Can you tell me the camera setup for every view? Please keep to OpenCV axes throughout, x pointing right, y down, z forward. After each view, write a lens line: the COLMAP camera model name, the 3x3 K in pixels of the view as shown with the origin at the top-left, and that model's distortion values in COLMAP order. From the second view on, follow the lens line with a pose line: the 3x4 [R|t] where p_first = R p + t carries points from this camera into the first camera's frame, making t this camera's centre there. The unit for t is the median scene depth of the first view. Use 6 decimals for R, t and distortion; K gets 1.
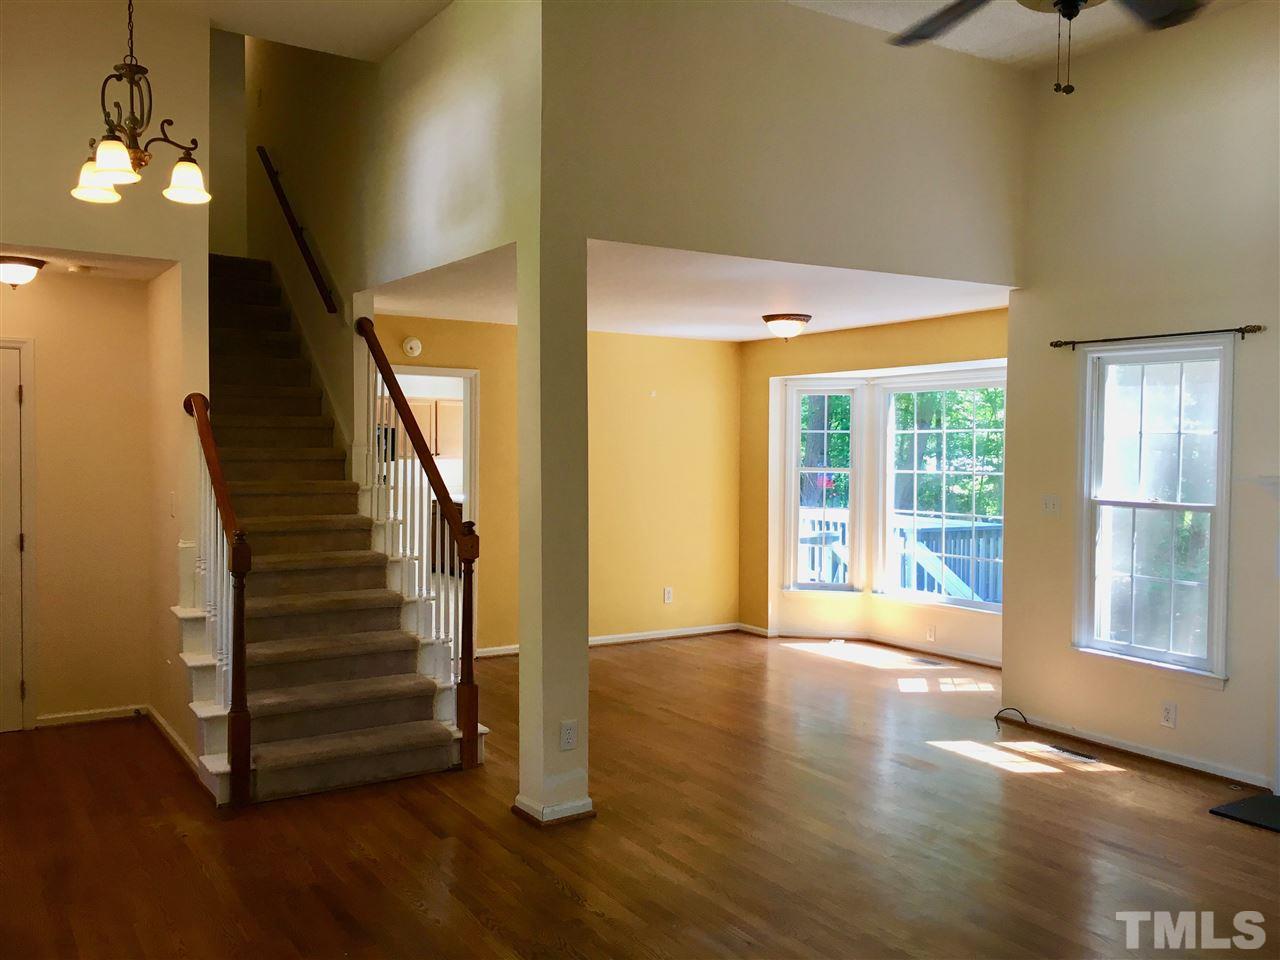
lens RADIAL K [[1092.7, 0, 635.3], [0, 1092.7, 472.5], [0, 0, 1]] dist [0.082798, -0.118153]
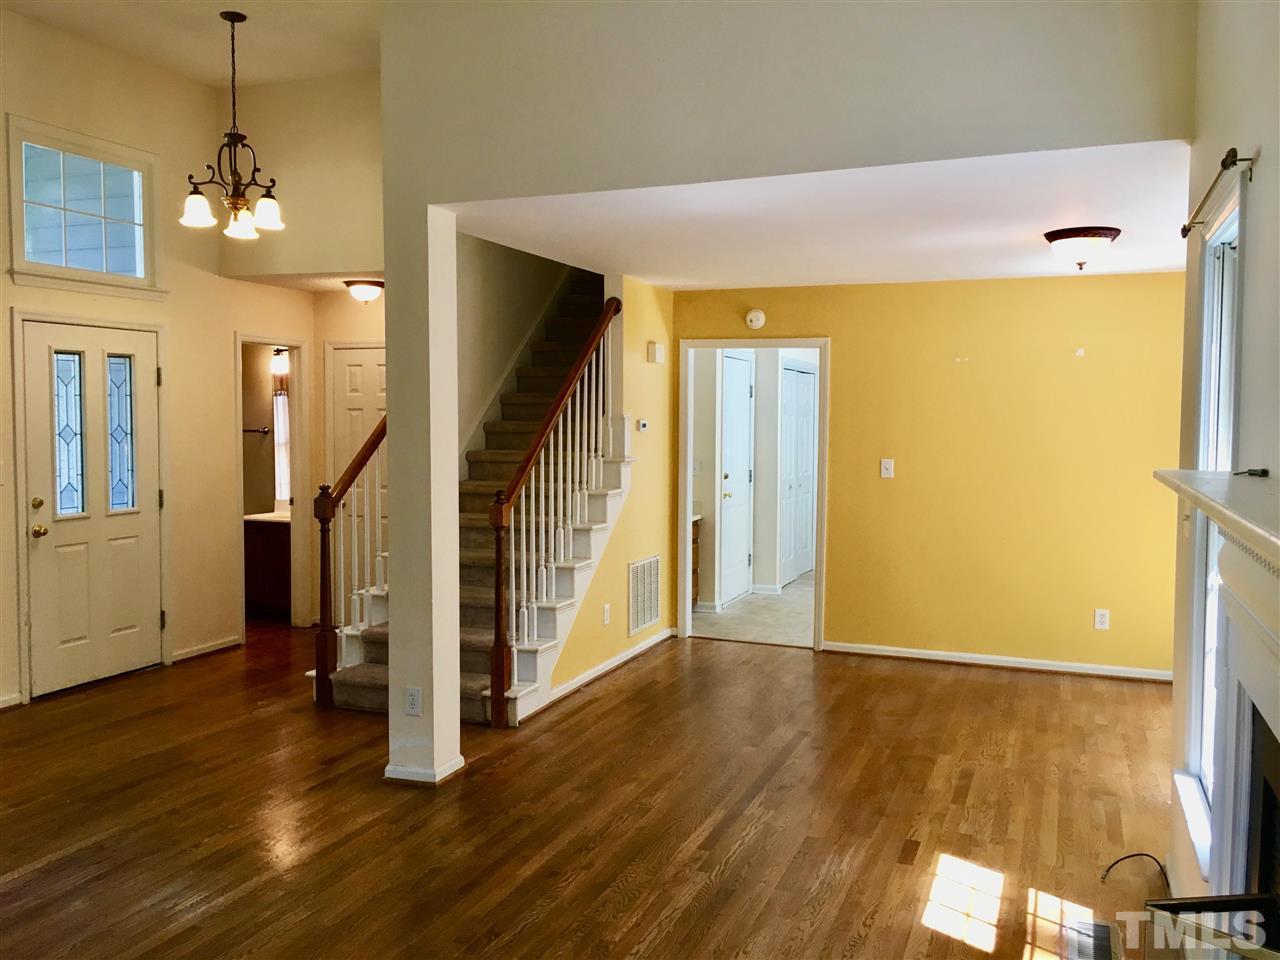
lens RADIAL K [[1092.7, 0, 635.3], [0, 1092.7, 472.5], [0, 0, 1]] dist [0.082798, -0.118153]
pose [[0.585528, 0.030221, -0.810088, 0.656744], [-0.020580, 0.999537, 0.022413, 0.001989], [0.810391, 0.003548, 0.585879, 0.431791]]
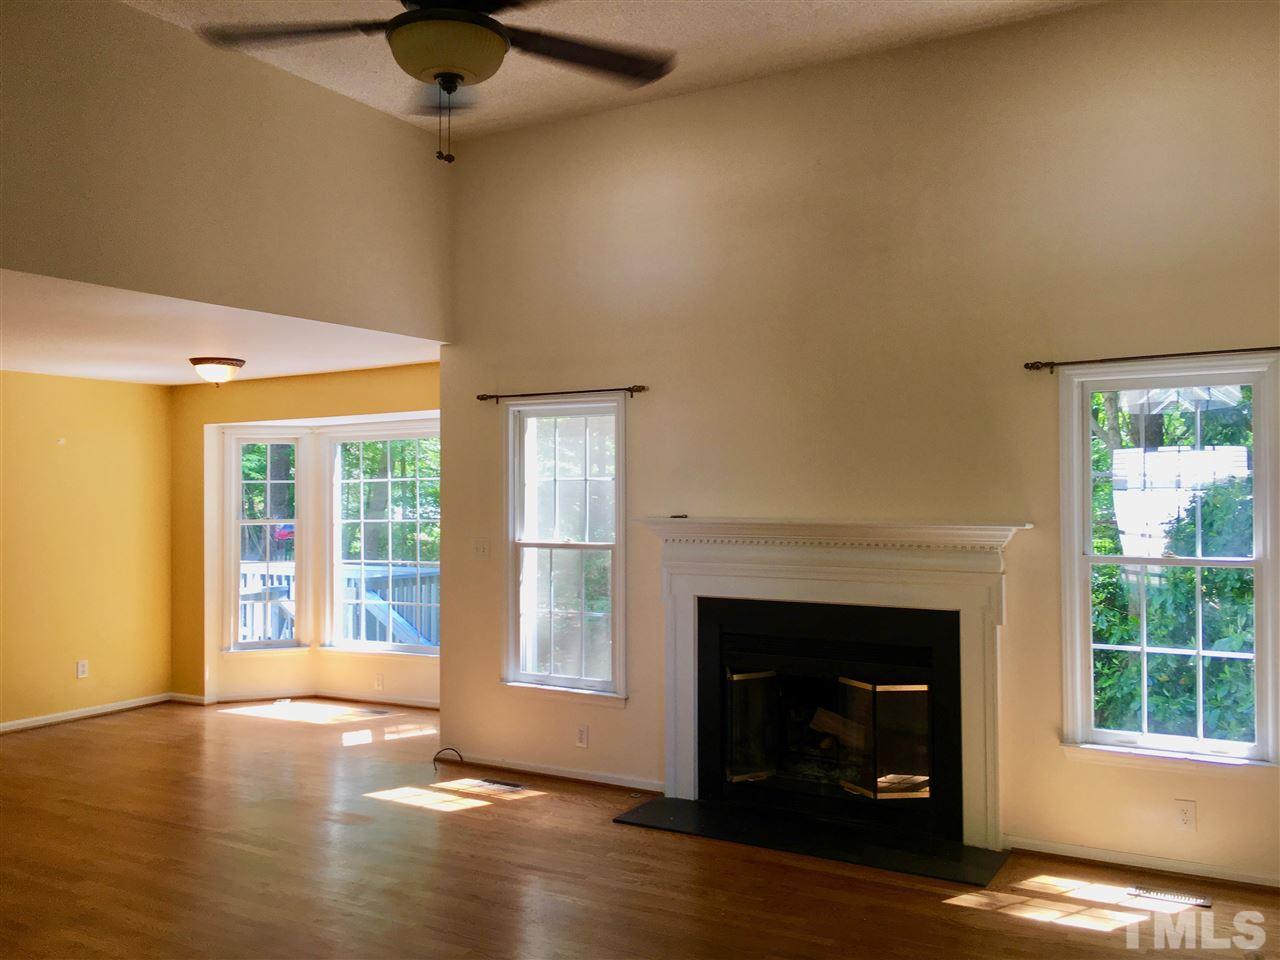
lens RADIAL K [[1092.7, 0, 635.3], [0, 1092.7, 472.5], [0, 0, 1]] dist [0.082798, -0.118153]
pose [[0.891204, -0.007767, 0.453536, 0.032814], [0.028038, 0.998885, -0.037989, 0.000353], [-0.452736, 0.046572, 0.890428, -0.004356]]
